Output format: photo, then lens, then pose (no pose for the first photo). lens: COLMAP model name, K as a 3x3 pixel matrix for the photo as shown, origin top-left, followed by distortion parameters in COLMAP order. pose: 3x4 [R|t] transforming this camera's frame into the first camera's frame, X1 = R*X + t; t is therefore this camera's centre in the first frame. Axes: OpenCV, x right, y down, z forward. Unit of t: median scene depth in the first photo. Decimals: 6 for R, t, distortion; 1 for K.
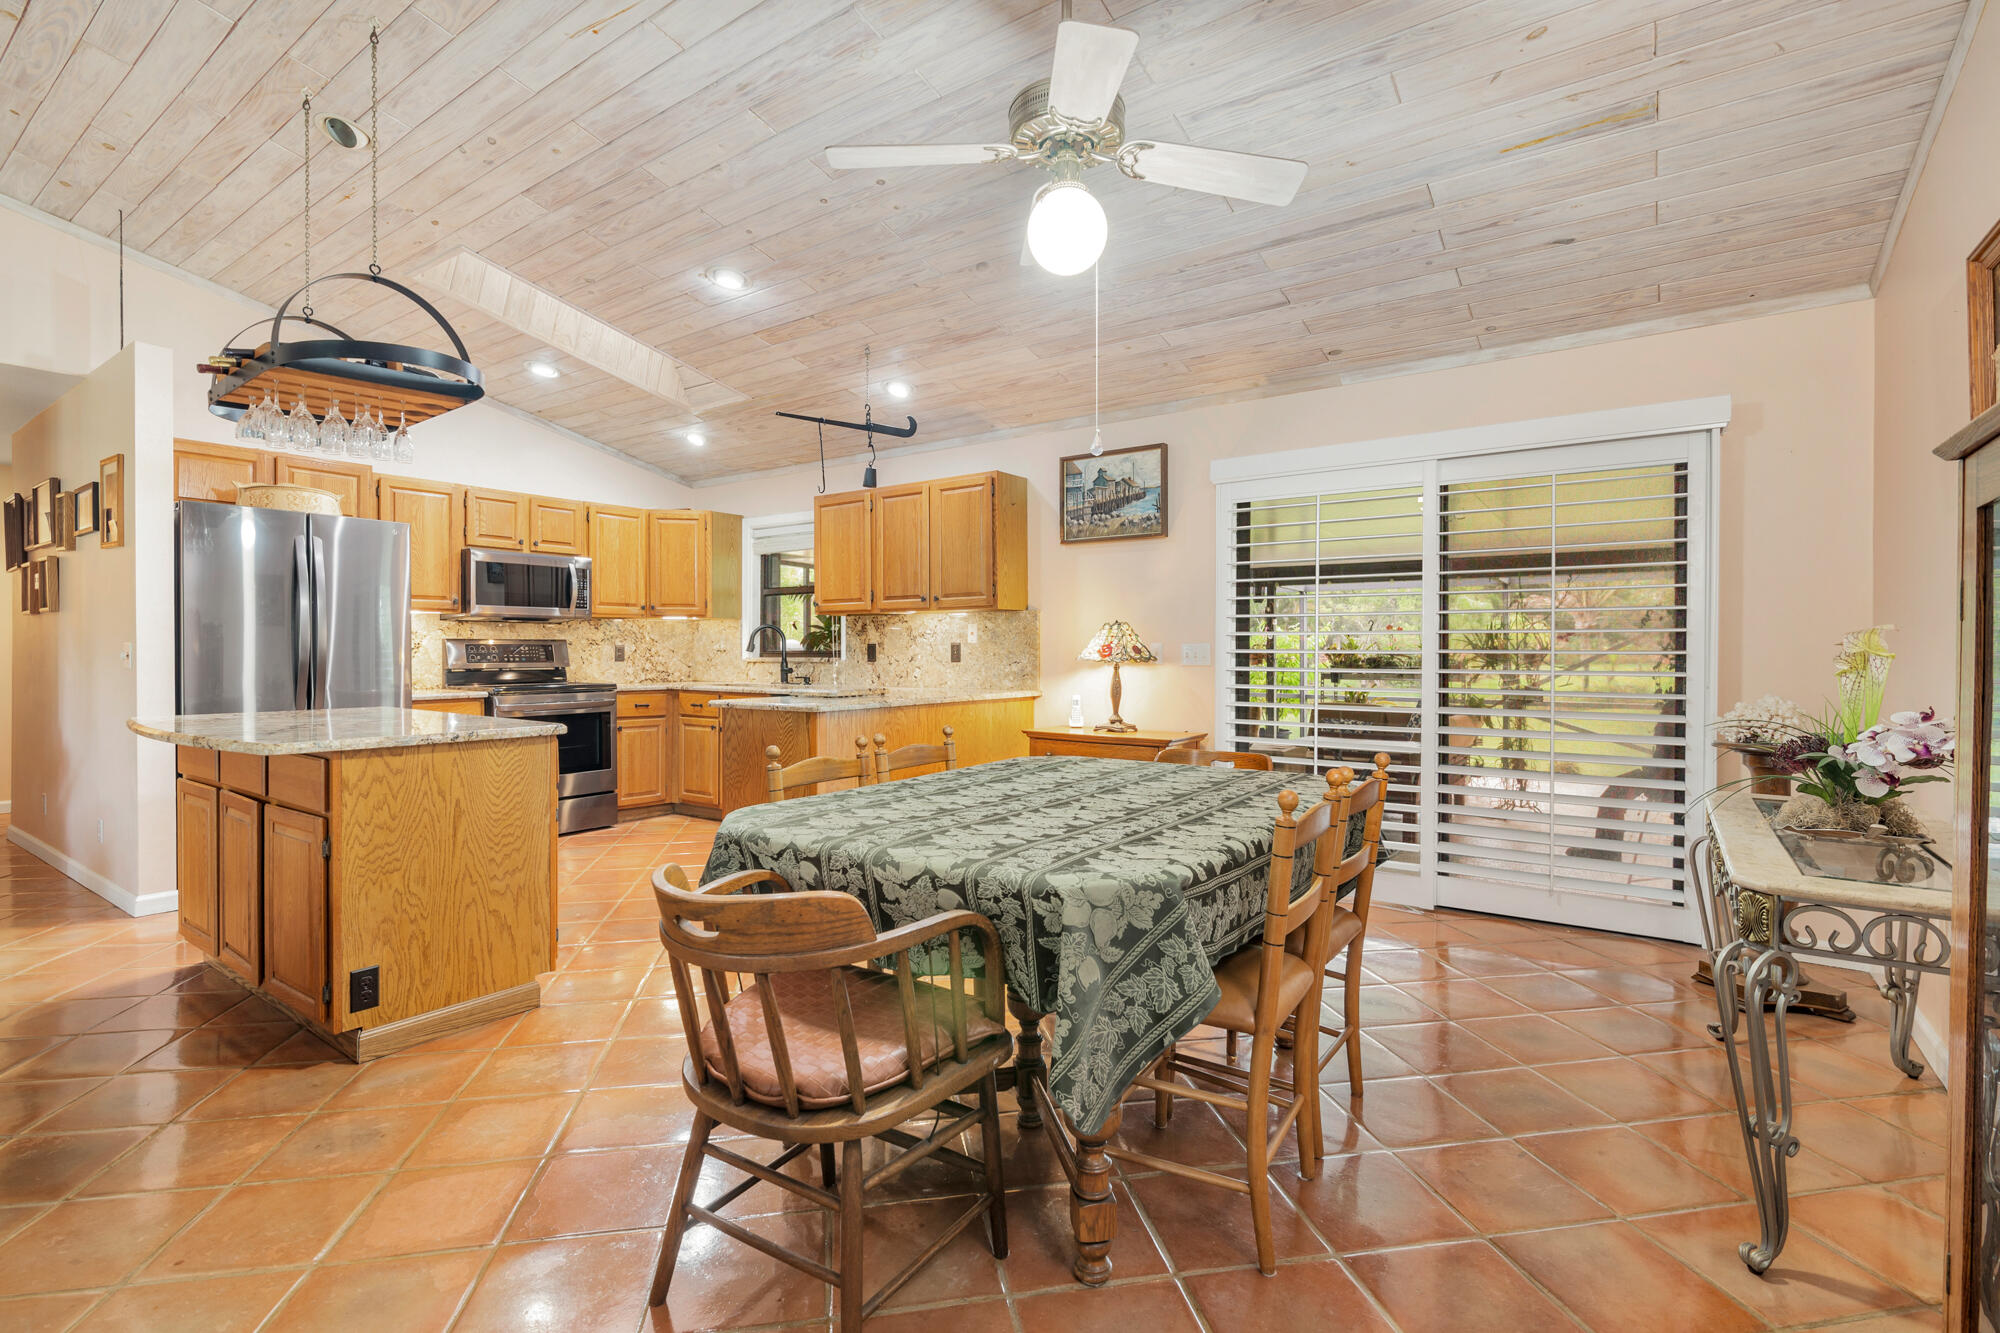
lens RADIAL K [[920.0, 0, 994.0], [0, 920.0, 651.6], [0, 0, 1]] dist [0.003148, -0.001388]
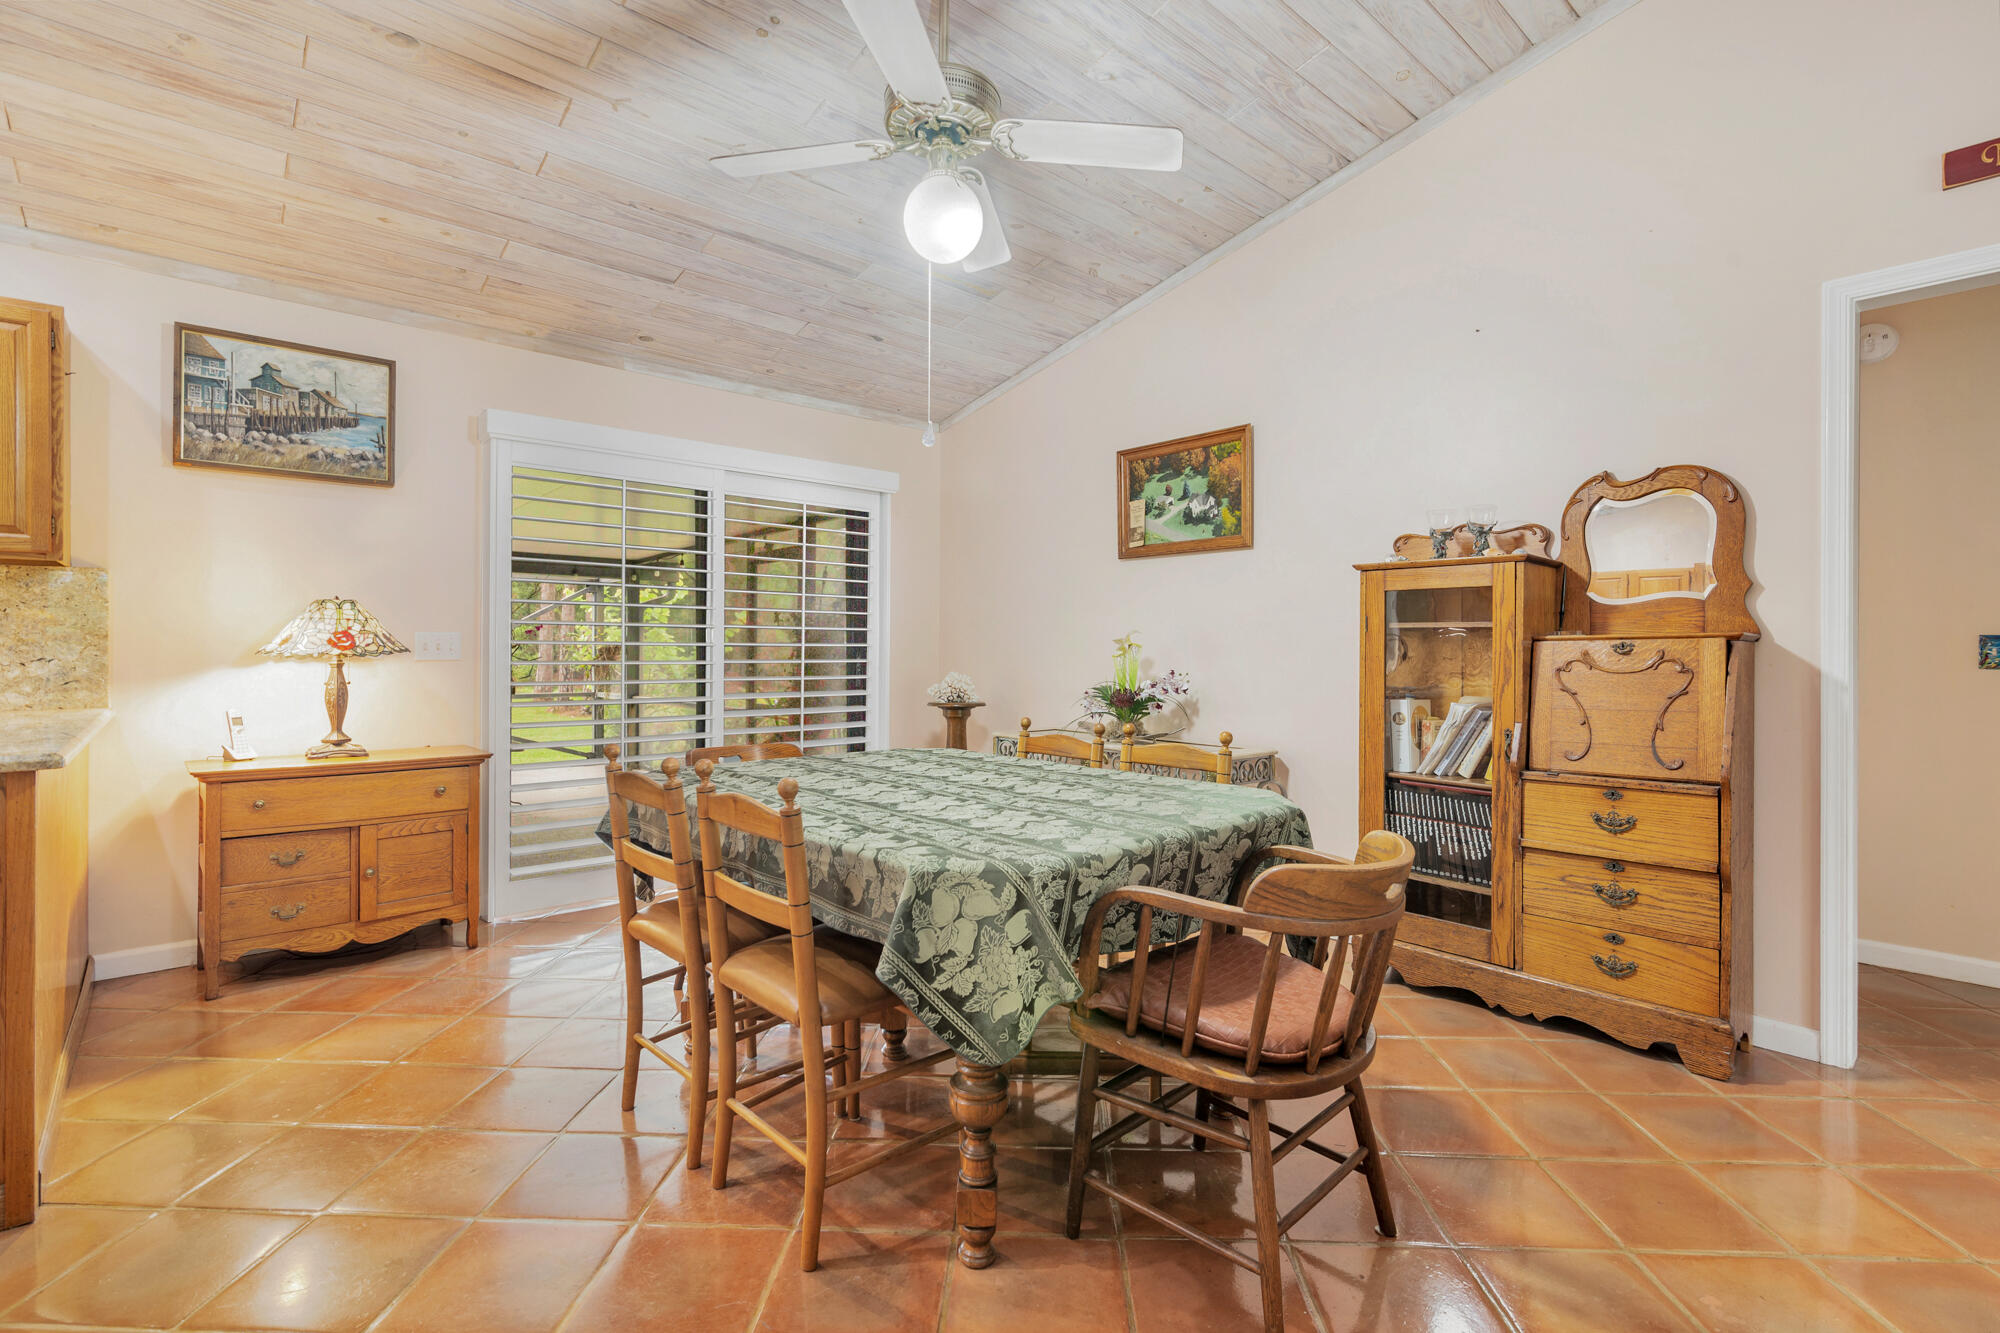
lens RADIAL K [[920.0, 0, 1010.1], [0, 920.0, 647.6], [0, 0, 1]] dist [0.003148, -0.001388]
pose [[0.206981, 0.001645, 0.978344, -0.428653], [-0.002111, 0.999997, -0.001235, 0.004513], [-0.978343, -0.001810, 0.206984, 0.348764]]
